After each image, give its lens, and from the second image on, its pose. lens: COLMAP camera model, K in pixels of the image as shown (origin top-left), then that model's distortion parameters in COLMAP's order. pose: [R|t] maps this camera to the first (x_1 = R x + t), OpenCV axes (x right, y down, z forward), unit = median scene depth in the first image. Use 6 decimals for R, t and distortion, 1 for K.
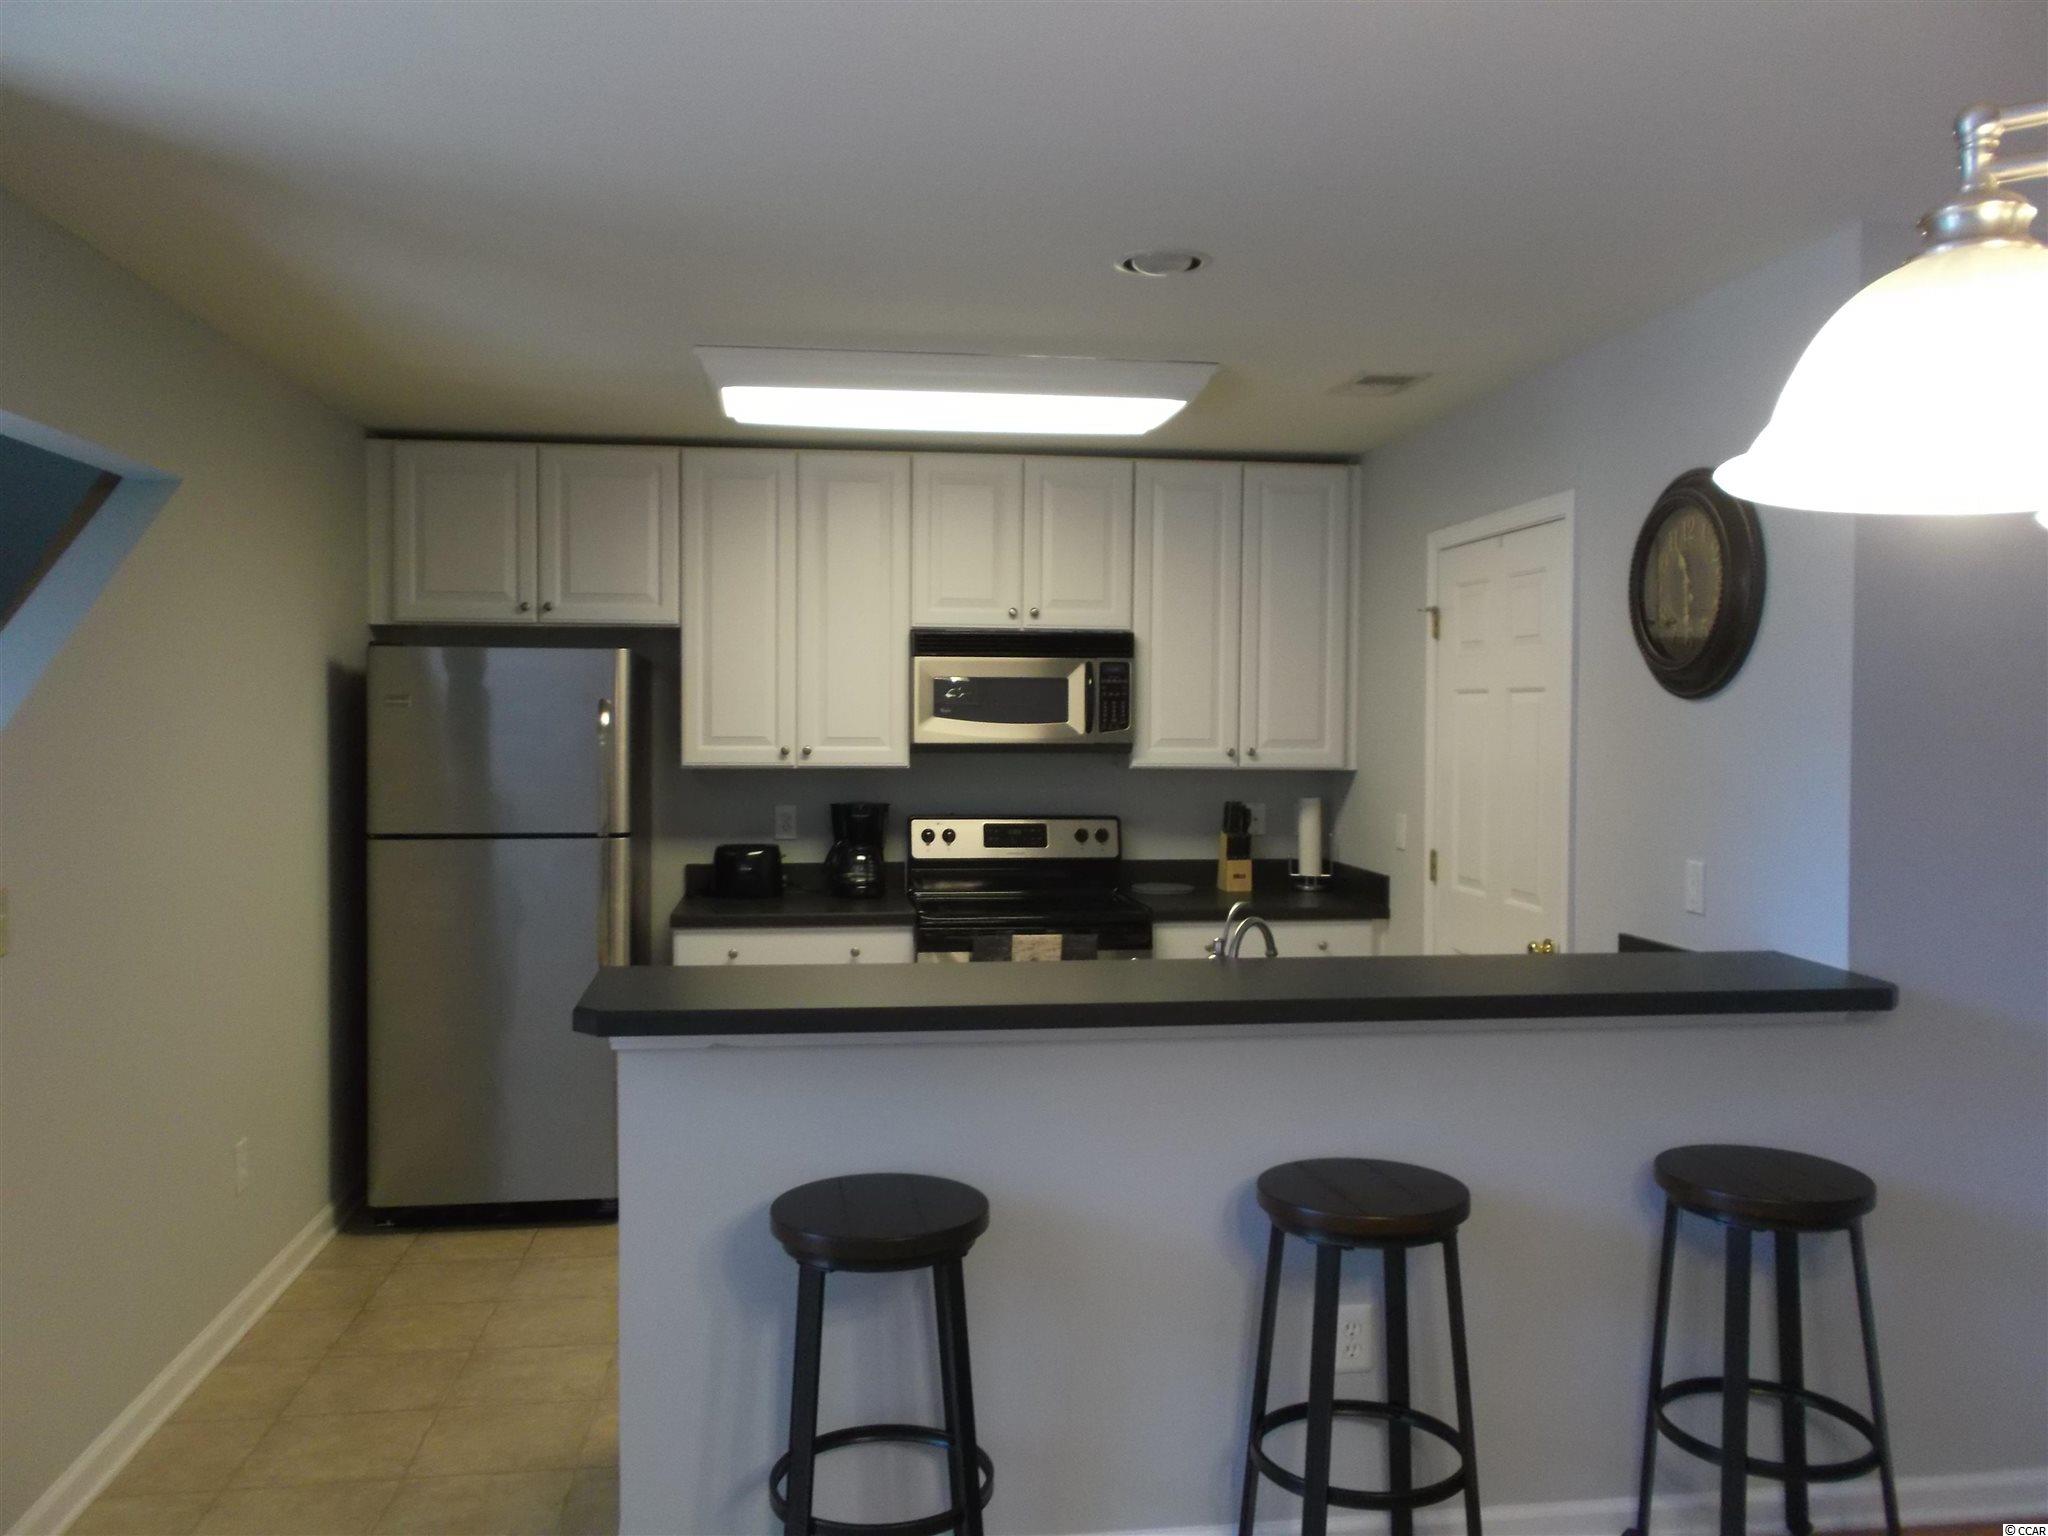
lens RADIAL K [[1613.9, 0, 1026.0], [0, 1613.9, 766.7], [0, 0, 1]] dist [0.011570, -0.001607]
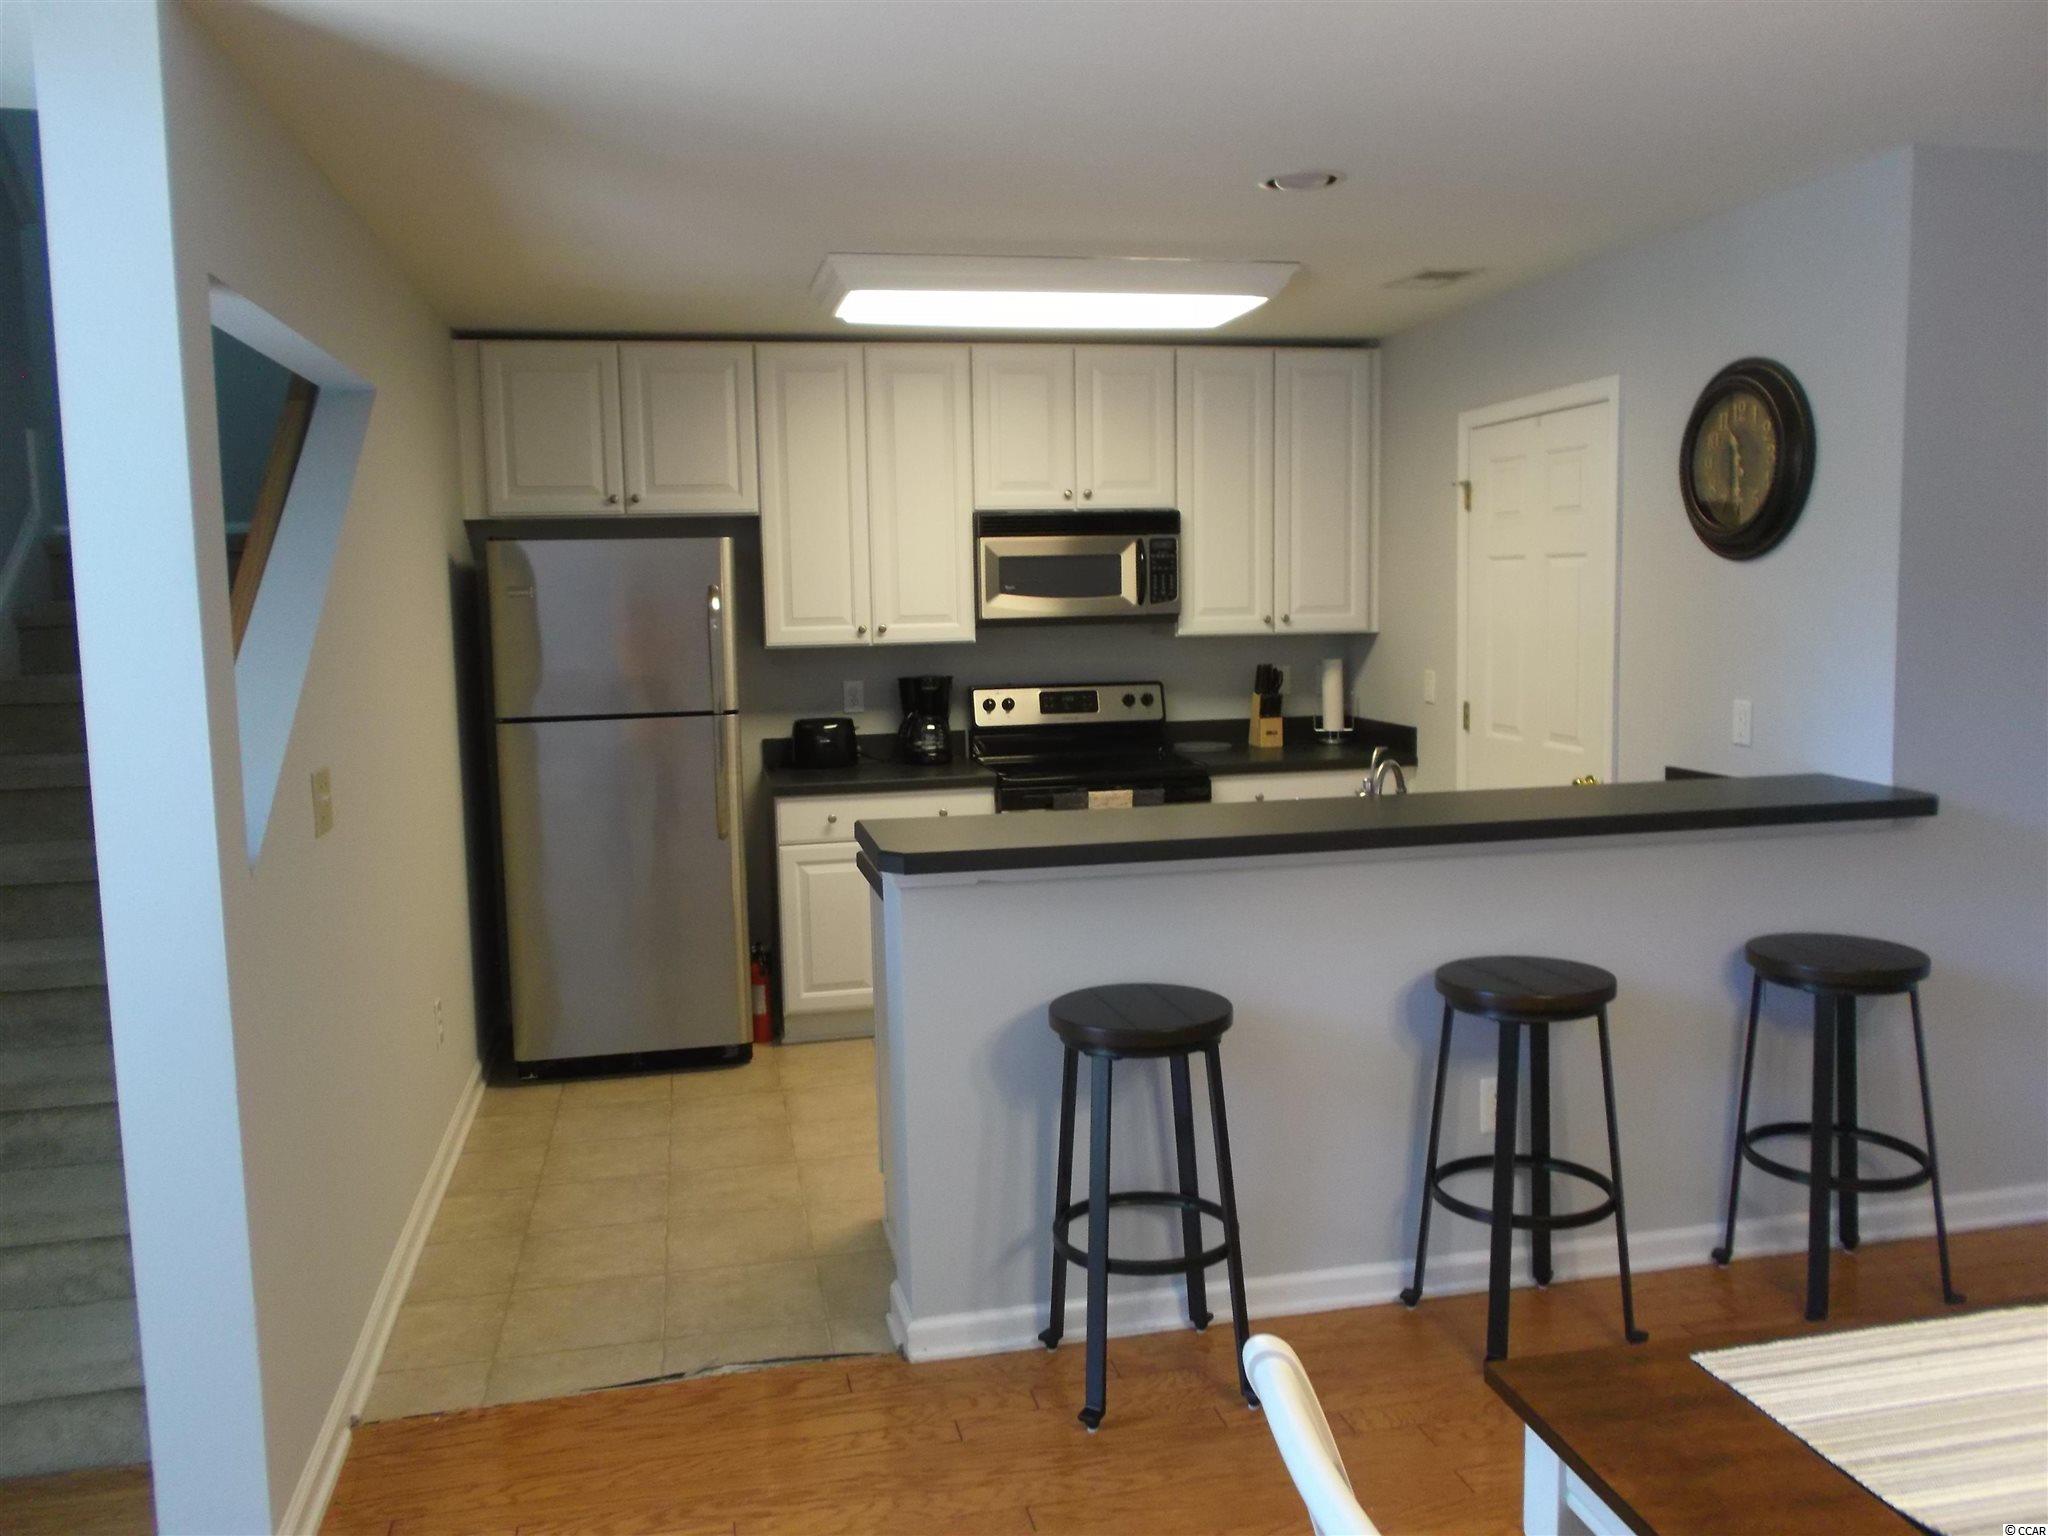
lens RADIAL K [[1613.9, 0, 1024.5], [0, 1613.9, 766.0], [0, 0, 1]] dist [0.011570, -0.001607]
pose [[0.996456, -0.035271, 0.076366, -0.141155], [0.029194, 0.996425, 0.079274, -0.001534], [-0.078889, -0.076764, 0.993923, -0.088244]]
